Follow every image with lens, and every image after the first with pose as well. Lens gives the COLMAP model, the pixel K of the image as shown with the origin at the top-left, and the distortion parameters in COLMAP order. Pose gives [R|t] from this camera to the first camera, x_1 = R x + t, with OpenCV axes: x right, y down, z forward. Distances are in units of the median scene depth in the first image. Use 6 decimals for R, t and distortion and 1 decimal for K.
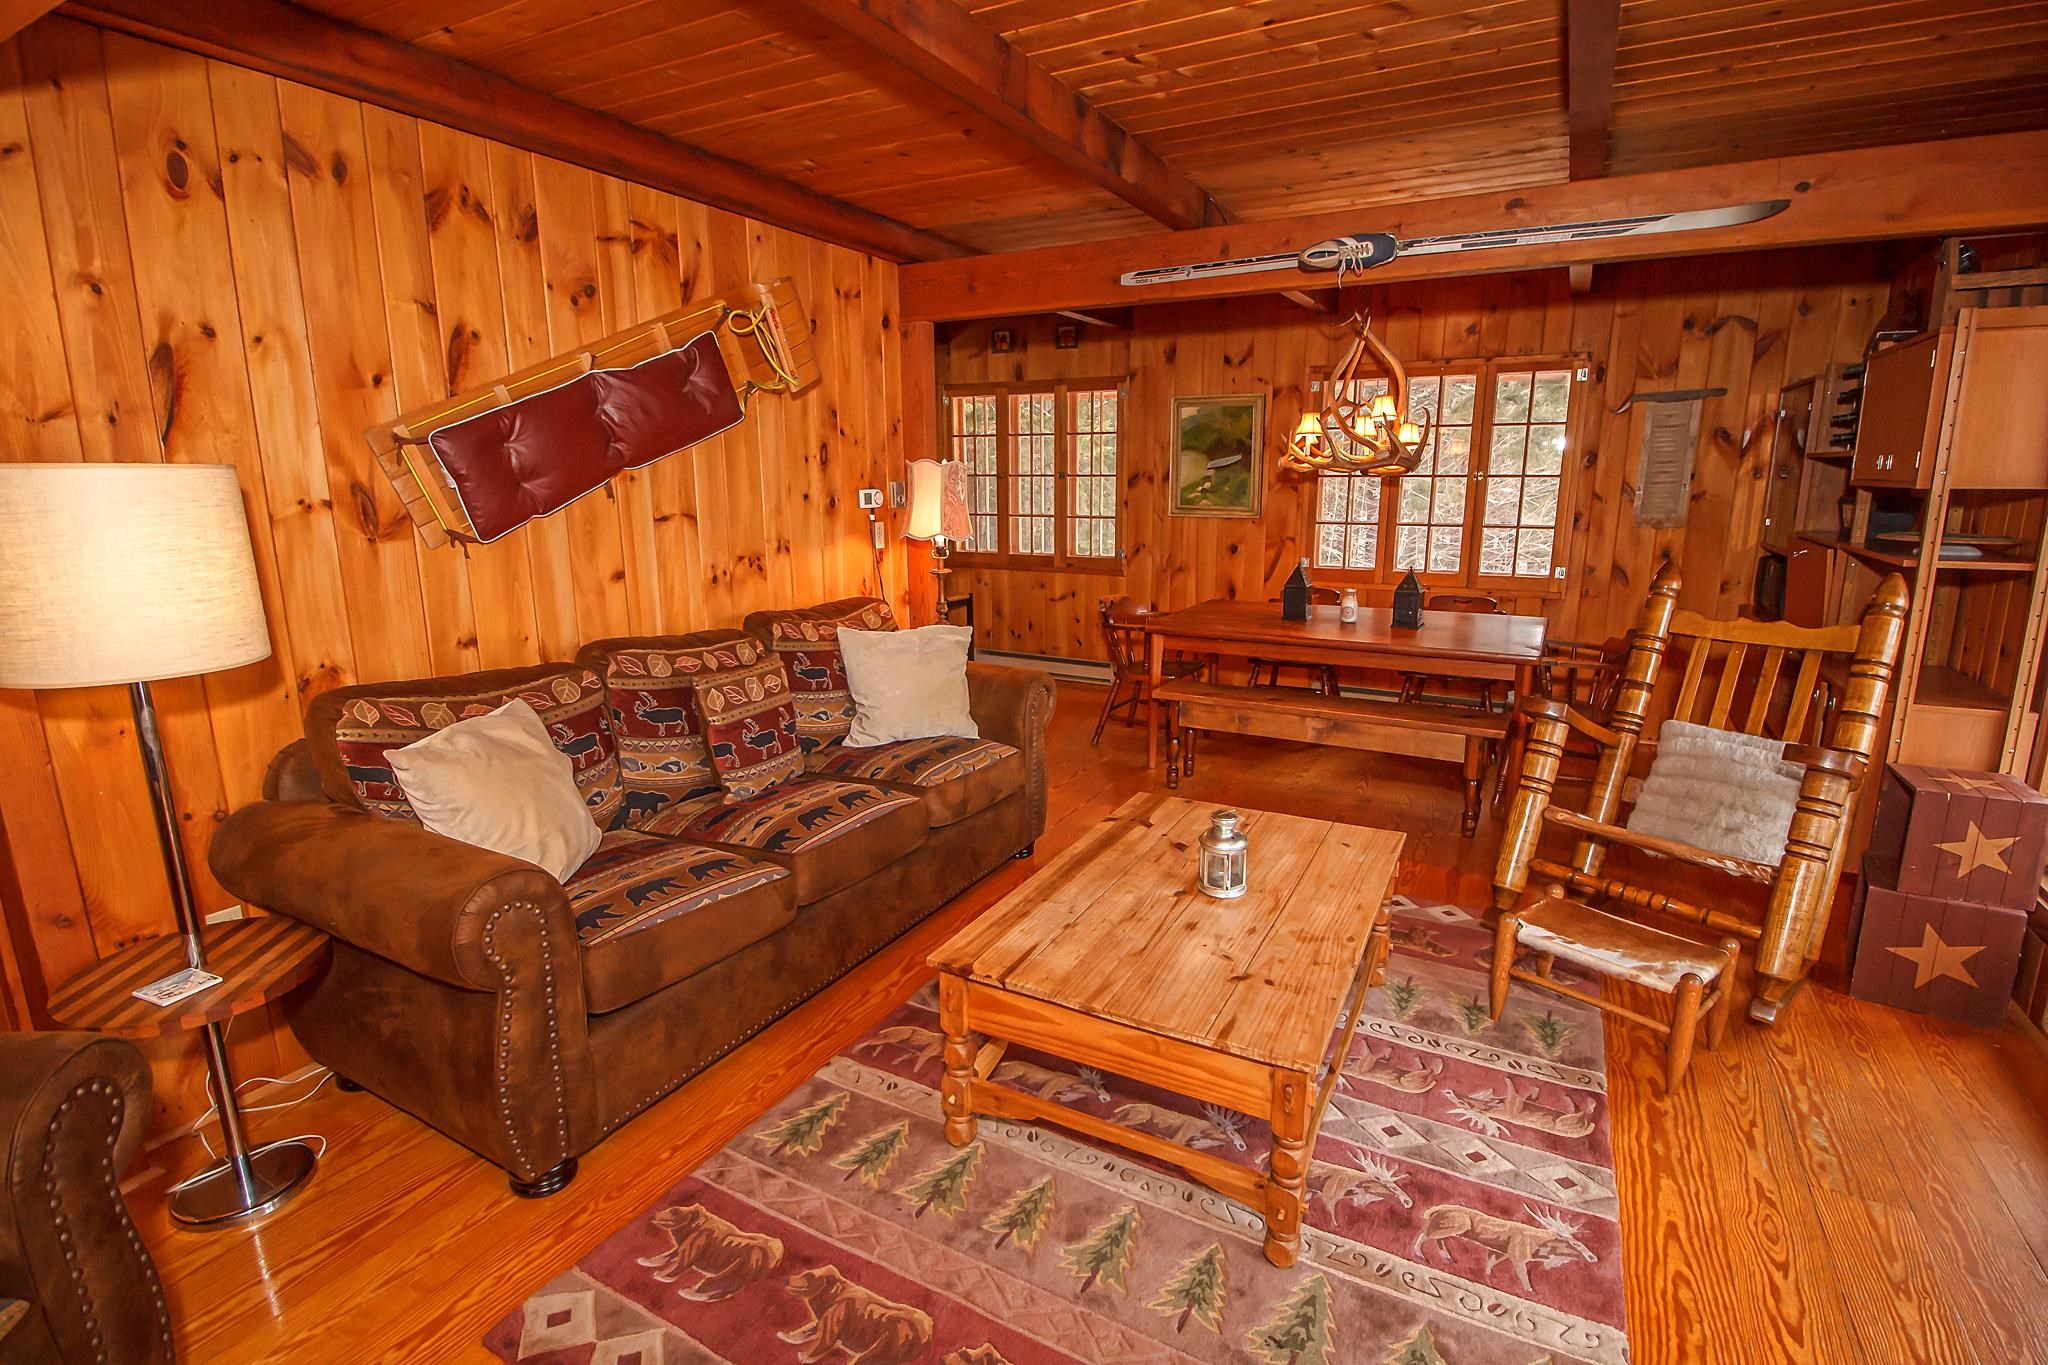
lens RADIAL K [[956.9, 0, 1031.6], [0, 956.9, 682.3], [0, 0, 1]] dist [0.001704, -0.017714]
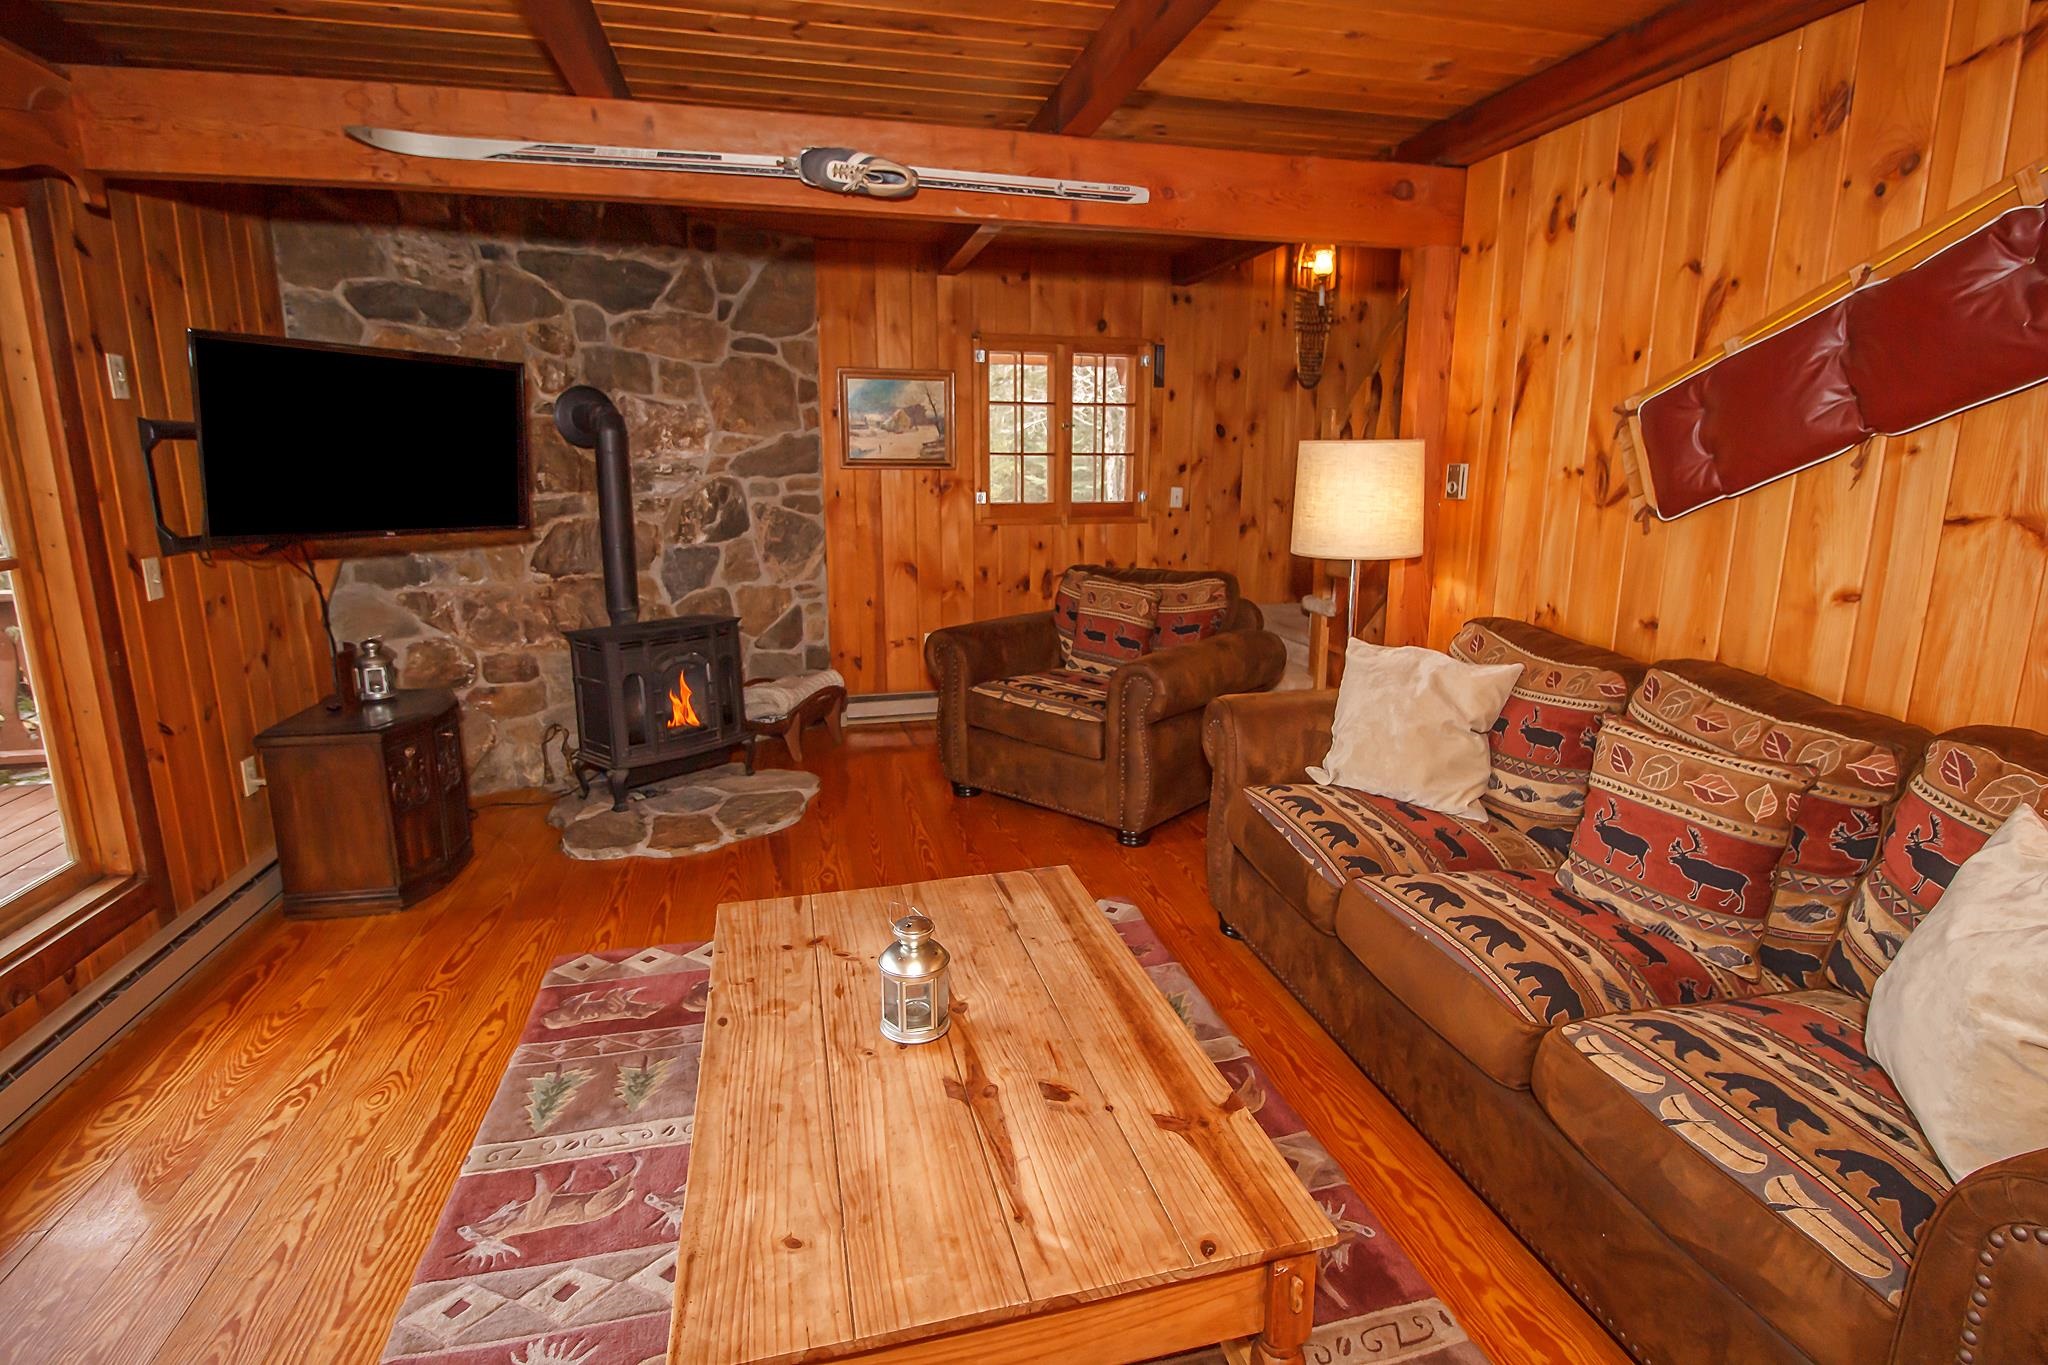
lens RADIAL K [[956.9, 0, 1031.6], [0, 956.9, 682.3], [0, 0, 1]] dist [0.001704, -0.017714]
pose [[-0.734771, 0.149906, -0.661543, 0.620253], [-0.146840, 0.916996, 0.370886, -0.317595], [0.662230, 0.369658, -0.651770, 1.566157]]
